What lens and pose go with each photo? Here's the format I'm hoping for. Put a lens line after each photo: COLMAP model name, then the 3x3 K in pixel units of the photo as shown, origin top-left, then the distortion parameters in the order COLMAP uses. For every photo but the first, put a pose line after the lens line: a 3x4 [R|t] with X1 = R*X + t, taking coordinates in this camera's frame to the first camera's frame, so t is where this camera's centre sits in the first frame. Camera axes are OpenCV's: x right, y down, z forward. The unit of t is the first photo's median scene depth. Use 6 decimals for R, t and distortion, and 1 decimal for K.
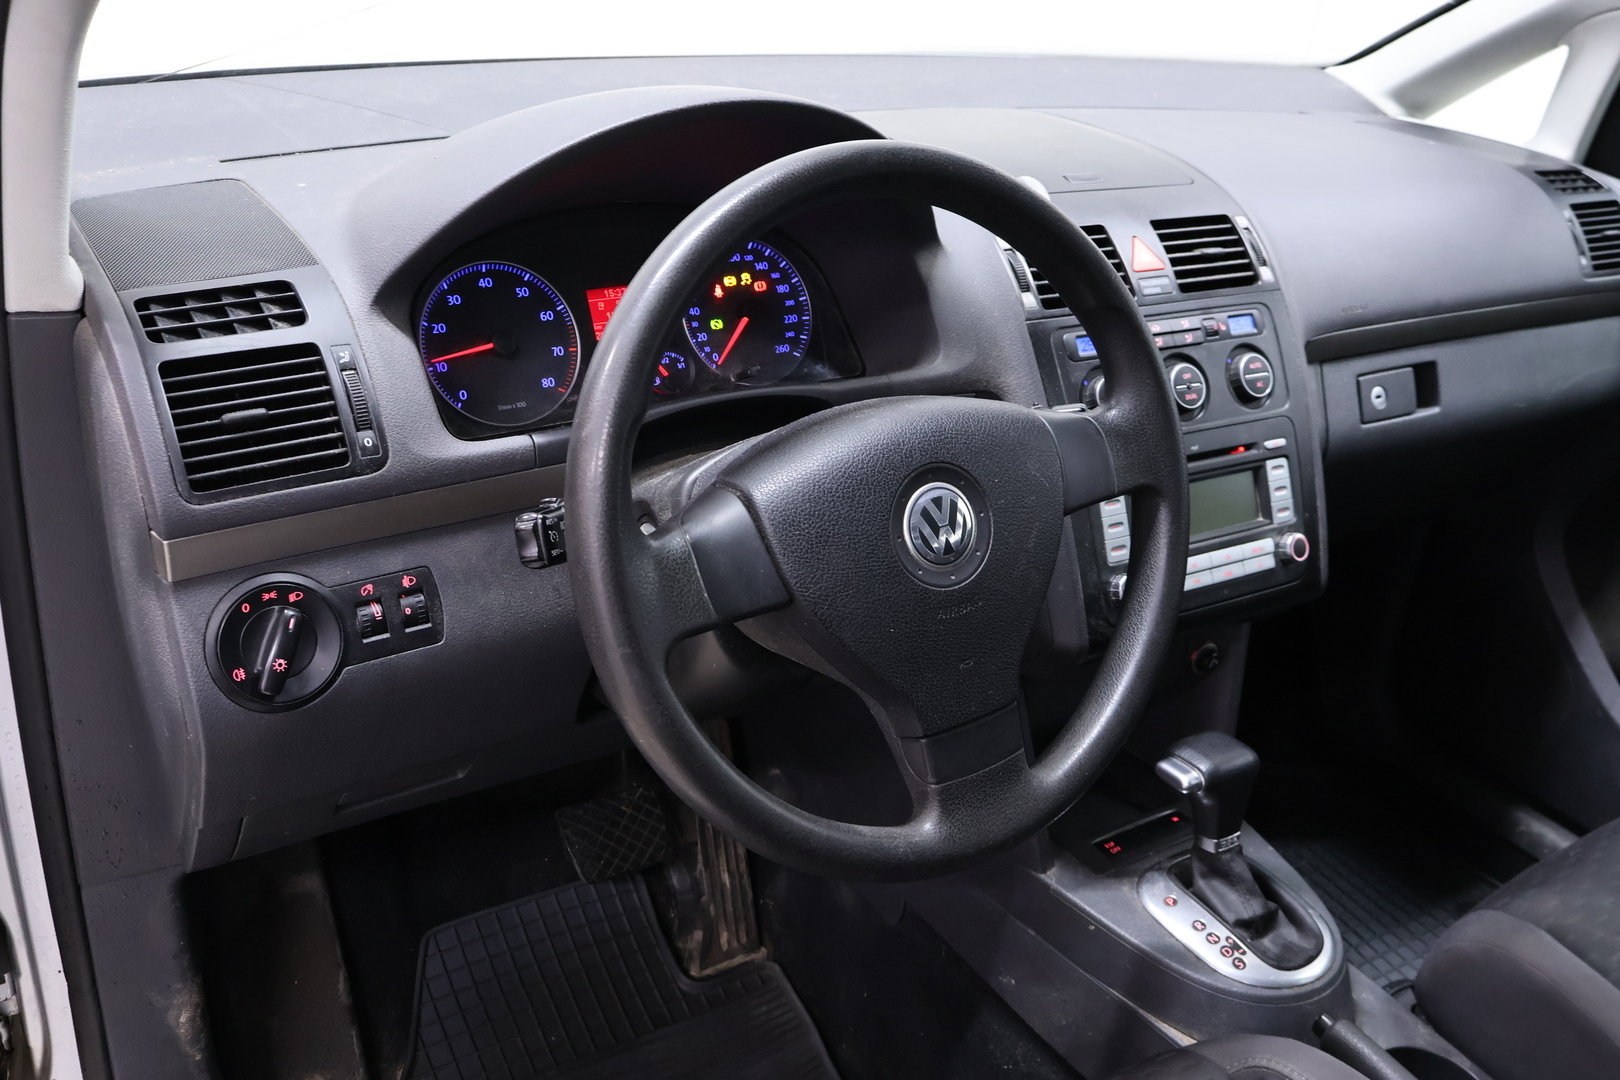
lens RADIAL K [[1515.8, 0, 810.0], [0, 1515.8, 540.0], [0, 0, 1]] dist [-0.005899, -0.000625]
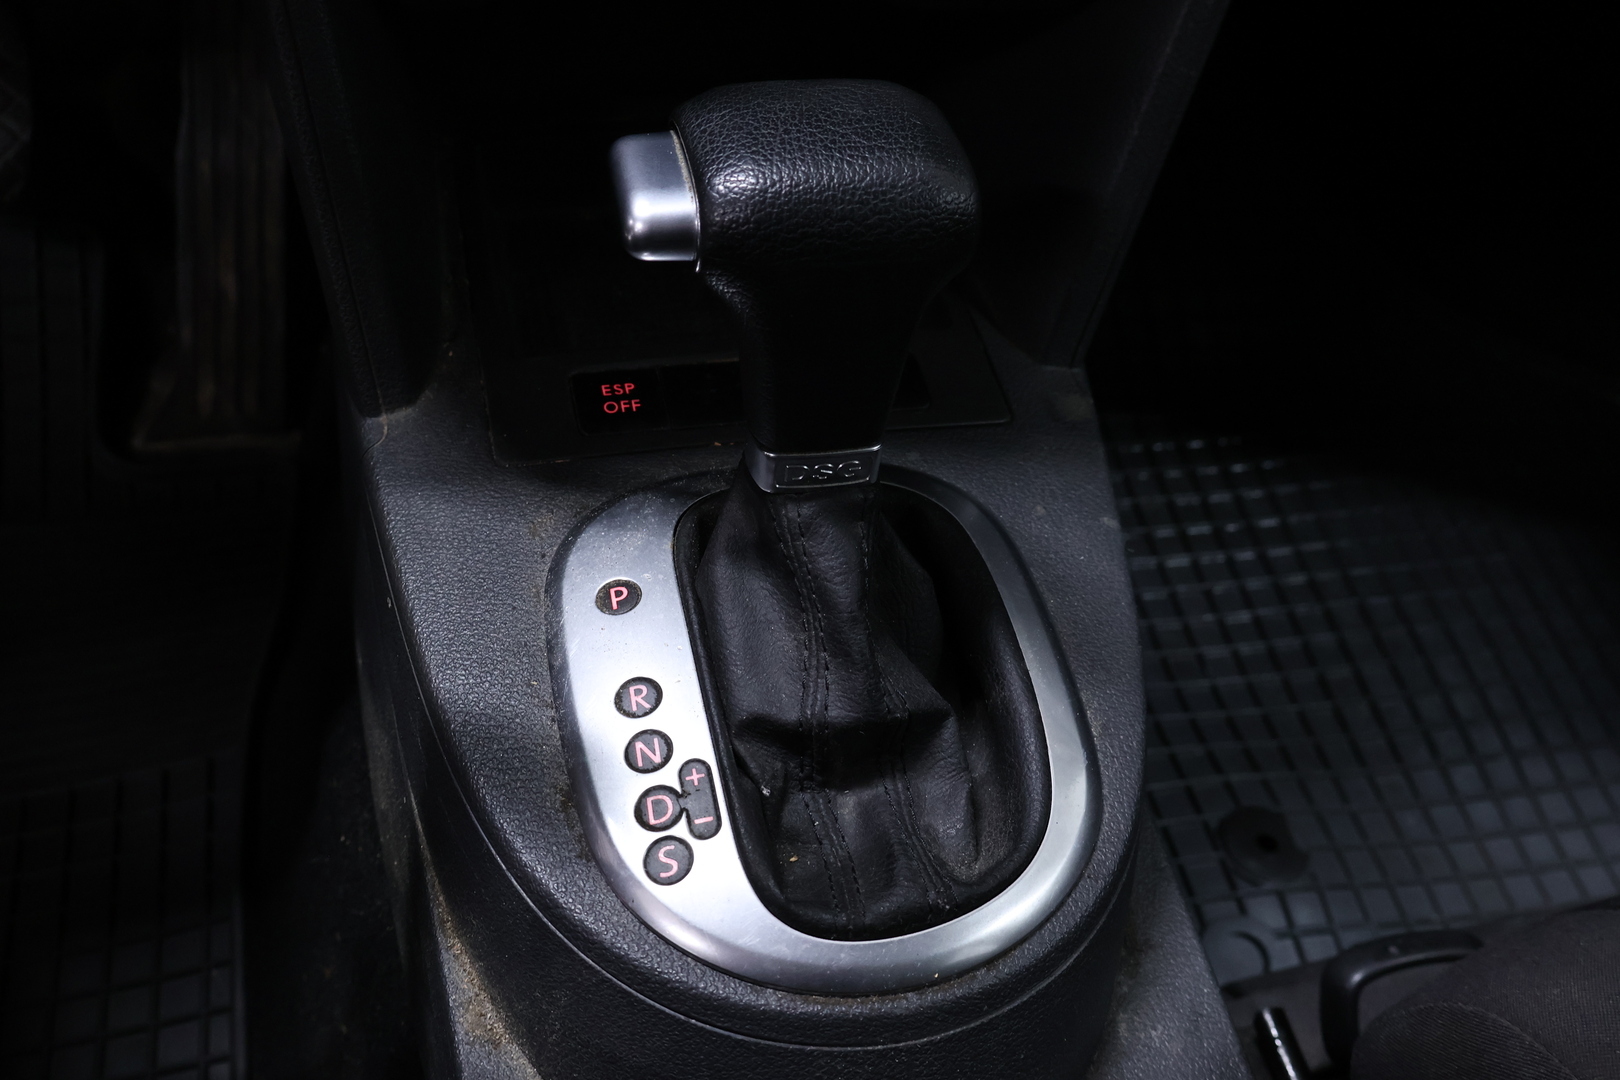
lens RADIAL K [[1613.6, 0, 810.0], [0, 1613.6, 540.0], [0, 0, 1]] dist [-0.000829, -0.001008]
pose [[0.938258, 0.264001, -0.223553, 0.499363], [-0.173003, 0.917695, 0.357640, 0.142795], [0.299571, -0.296883, 0.906707, 1.016315]]
